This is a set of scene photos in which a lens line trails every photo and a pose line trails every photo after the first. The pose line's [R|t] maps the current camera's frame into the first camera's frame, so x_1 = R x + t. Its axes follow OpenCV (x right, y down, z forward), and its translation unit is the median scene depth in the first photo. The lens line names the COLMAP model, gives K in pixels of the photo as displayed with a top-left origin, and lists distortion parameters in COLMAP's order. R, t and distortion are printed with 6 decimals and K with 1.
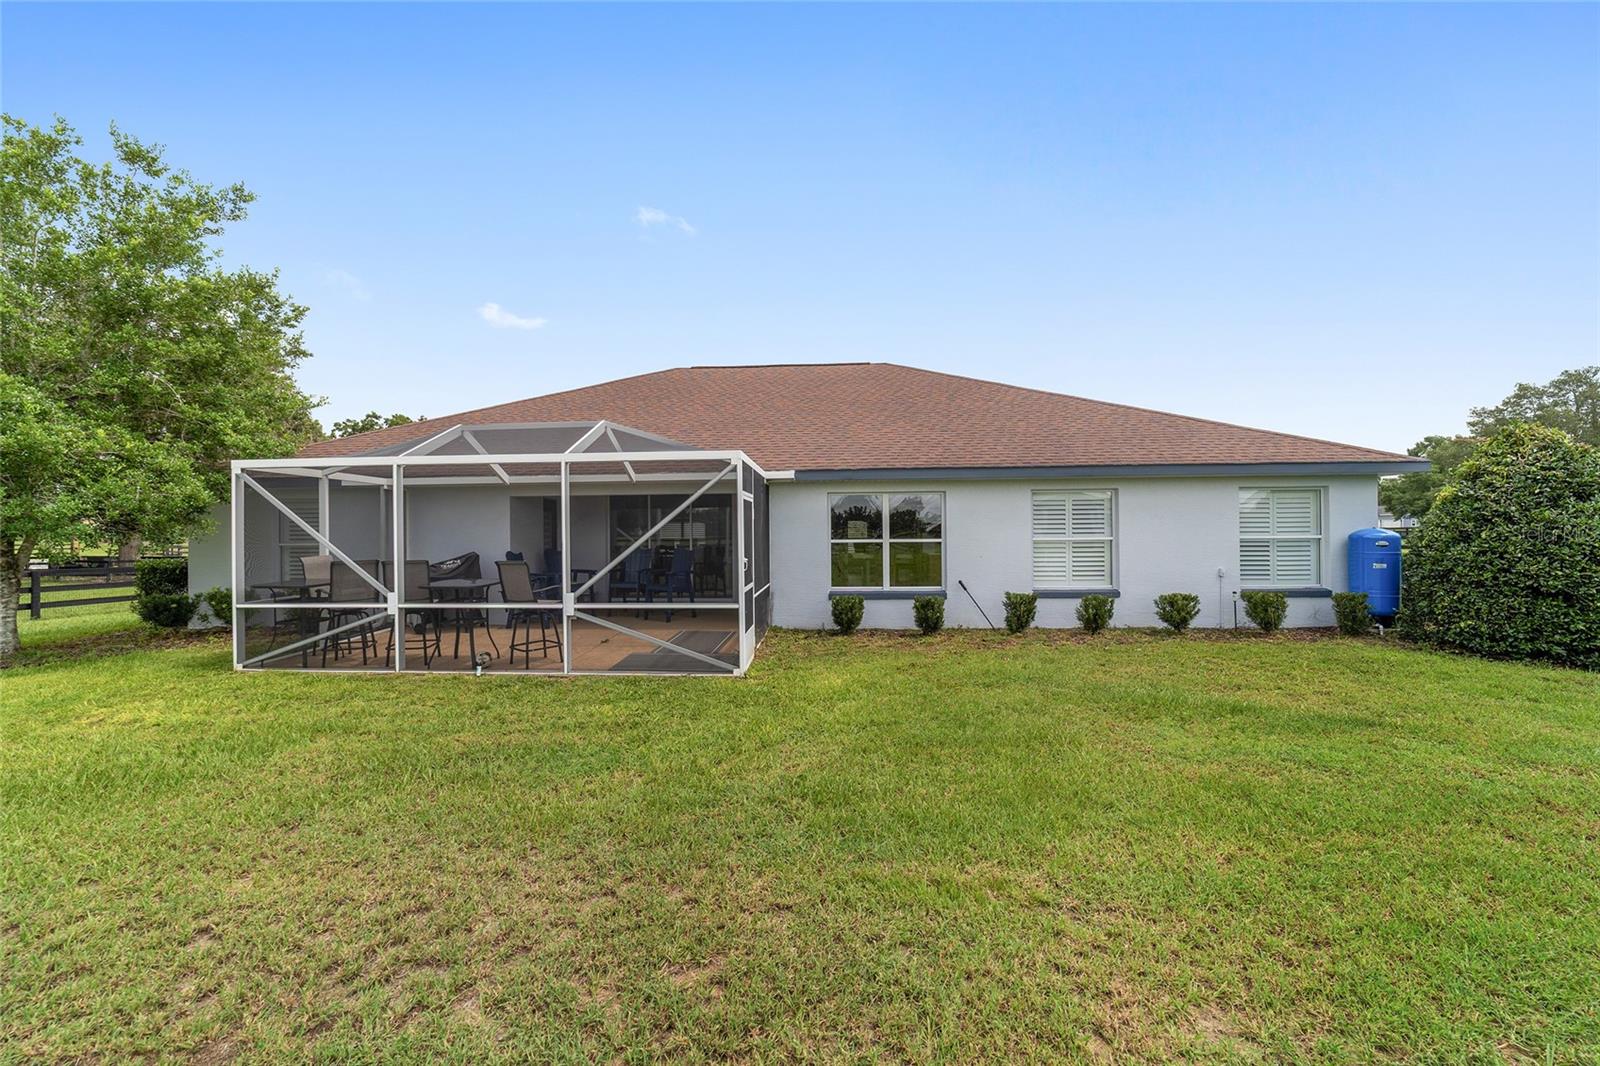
lens RADIAL K [[614.7, 0, 793.2], [0, 614.7, 529.8], [0, 0, 1]] dist [-0.019259, 0.010625]
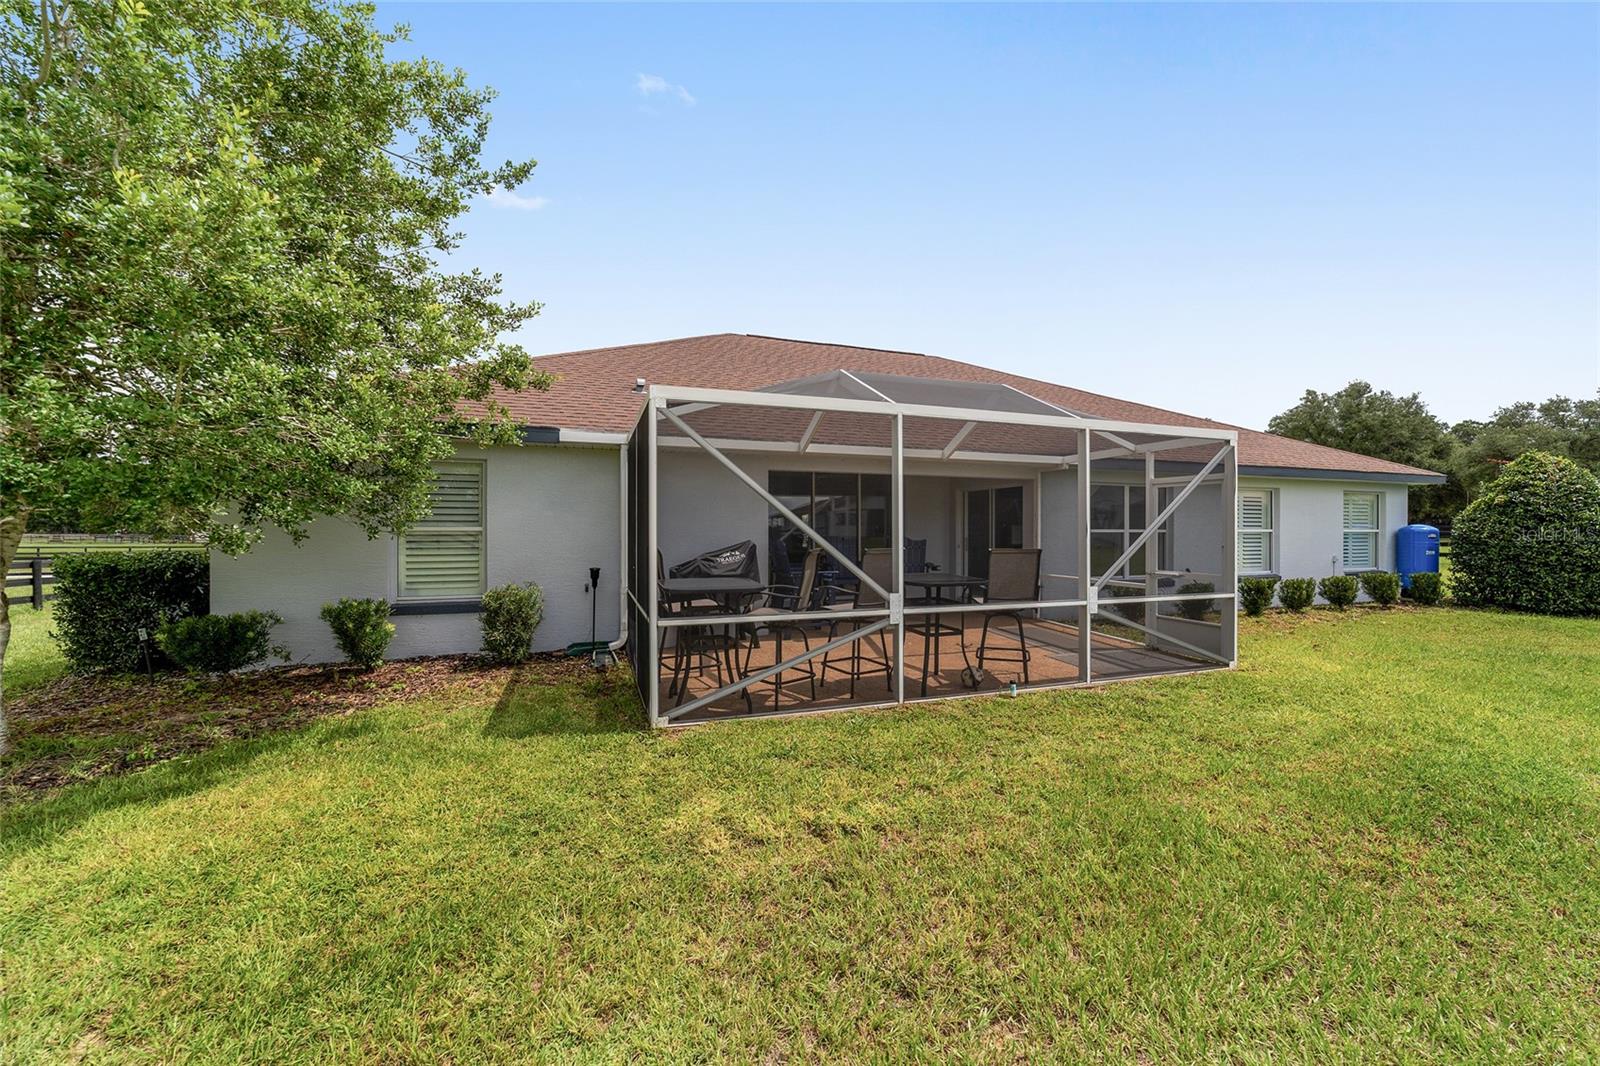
lens RADIAL K [[614.7, 0, 793.2], [0, 614.7, 529.8], [0, 0, 1]] dist [-0.019259, 0.010625]
pose [[0.921639, 0.010141, 0.387915, -1.039435], [-0.011267, 0.999936, 0.000628, 0.029169], [-0.387884, -0.004950, 0.921695, 0.381694]]
